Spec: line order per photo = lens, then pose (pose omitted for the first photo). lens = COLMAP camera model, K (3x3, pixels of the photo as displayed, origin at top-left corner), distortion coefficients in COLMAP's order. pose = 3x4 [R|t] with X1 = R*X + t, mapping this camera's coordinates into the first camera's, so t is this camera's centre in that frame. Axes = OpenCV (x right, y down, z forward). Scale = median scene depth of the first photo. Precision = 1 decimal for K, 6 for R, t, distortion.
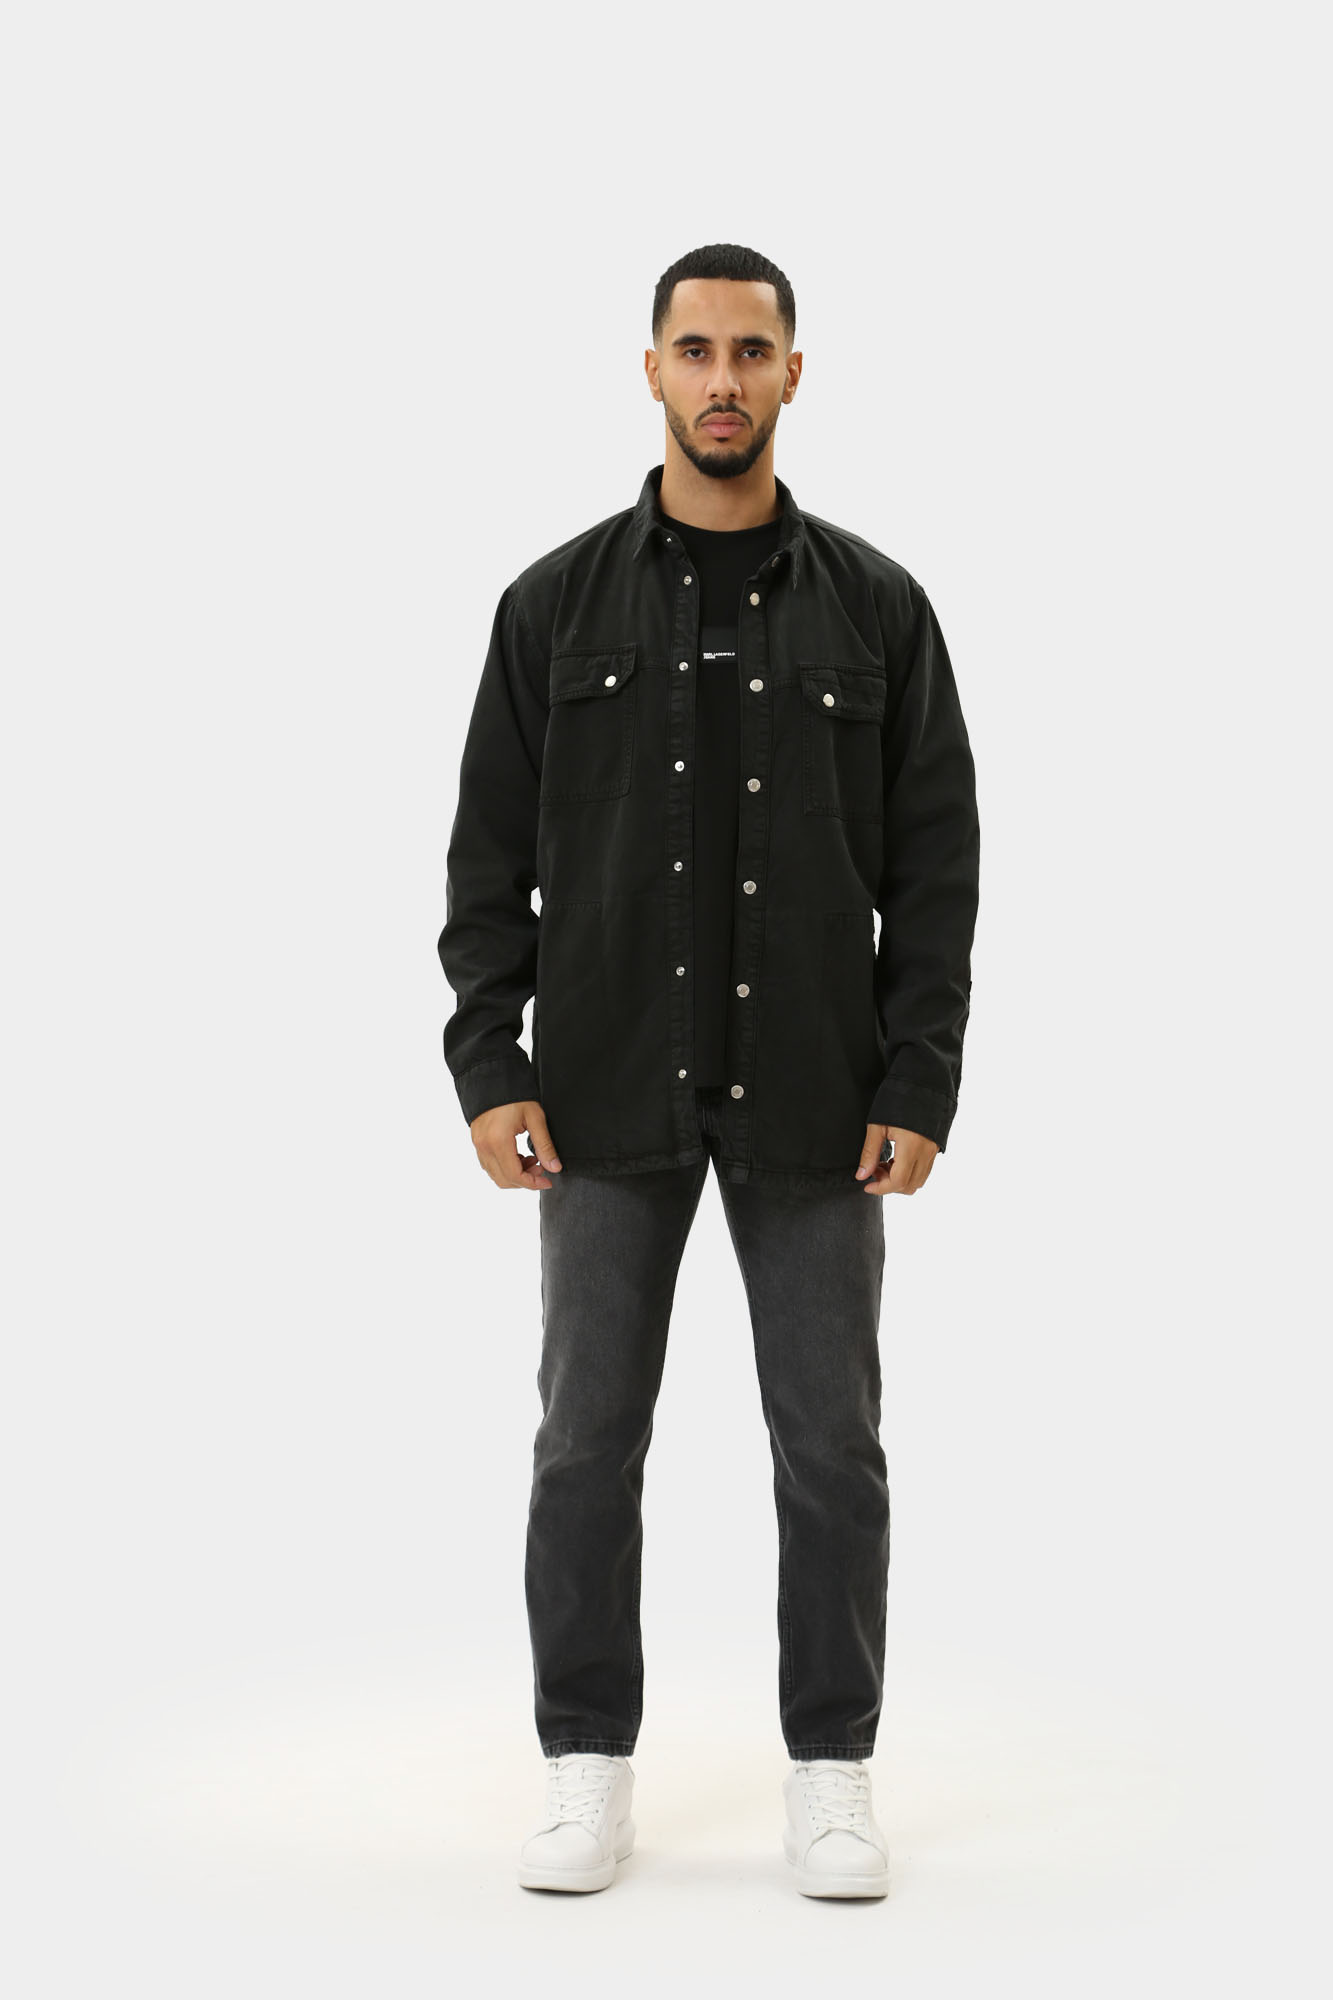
lens RADIAL K [[4713.5, 0, 666.5], [0, 4713.5, 1000.0], [0, 0, 1]] dist [0.034311, -0.121744]
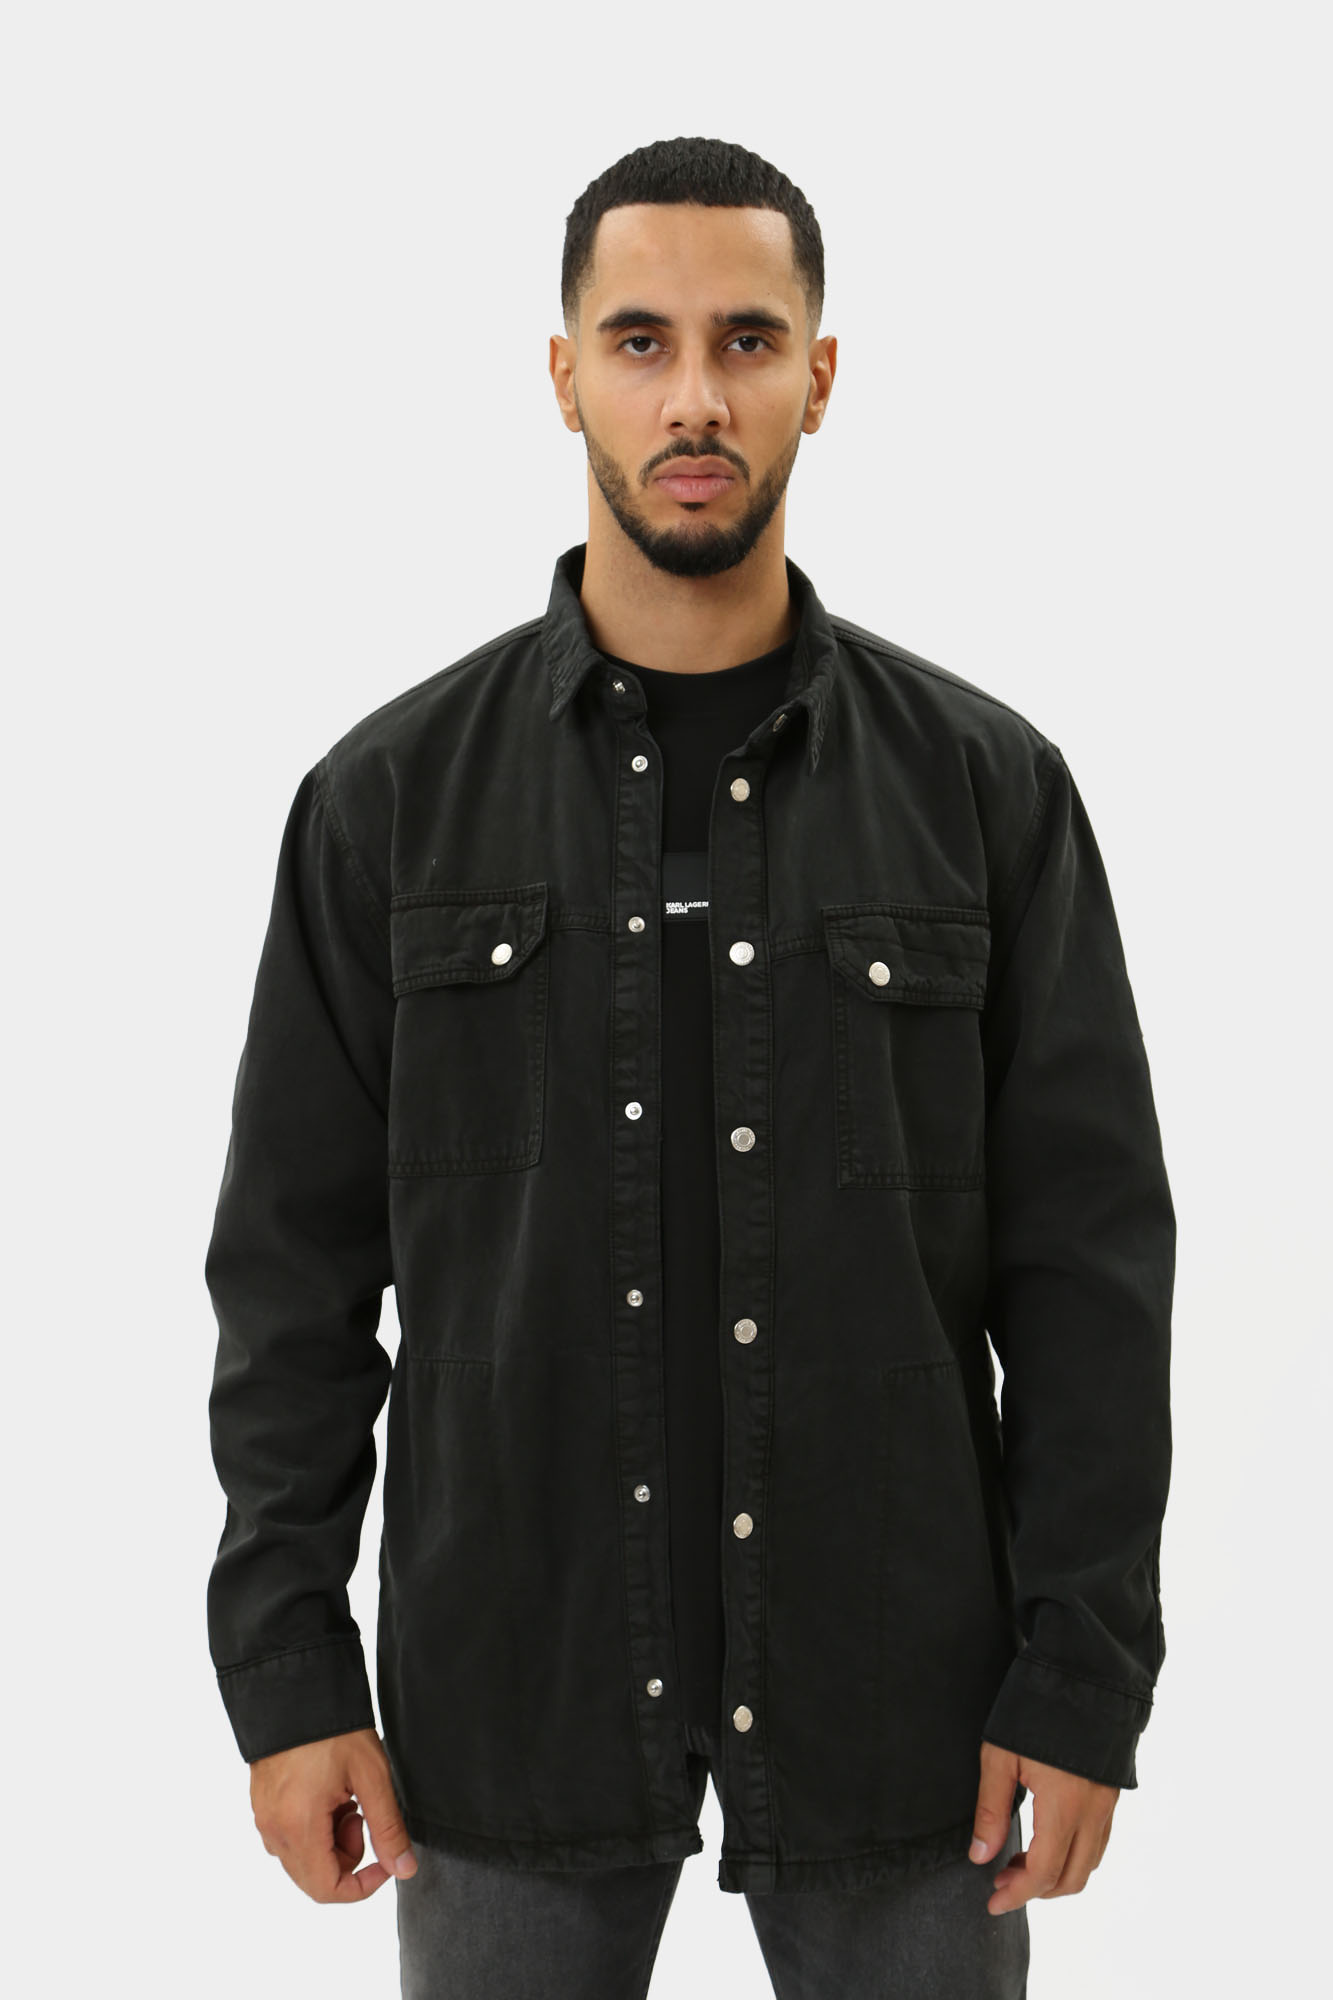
lens RADIAL K [[3236.5, 0, 666.5], [0, 3236.5, 1000.0], [0, 0, 1]] dist [0.271204, 0.041577]
pose [[0.997658, -0.019102, 0.065674, -0.017426], [0.017893, 0.999660, 0.018948, -0.068370], [-0.066014, -0.017728, 0.997661, 0.620649]]
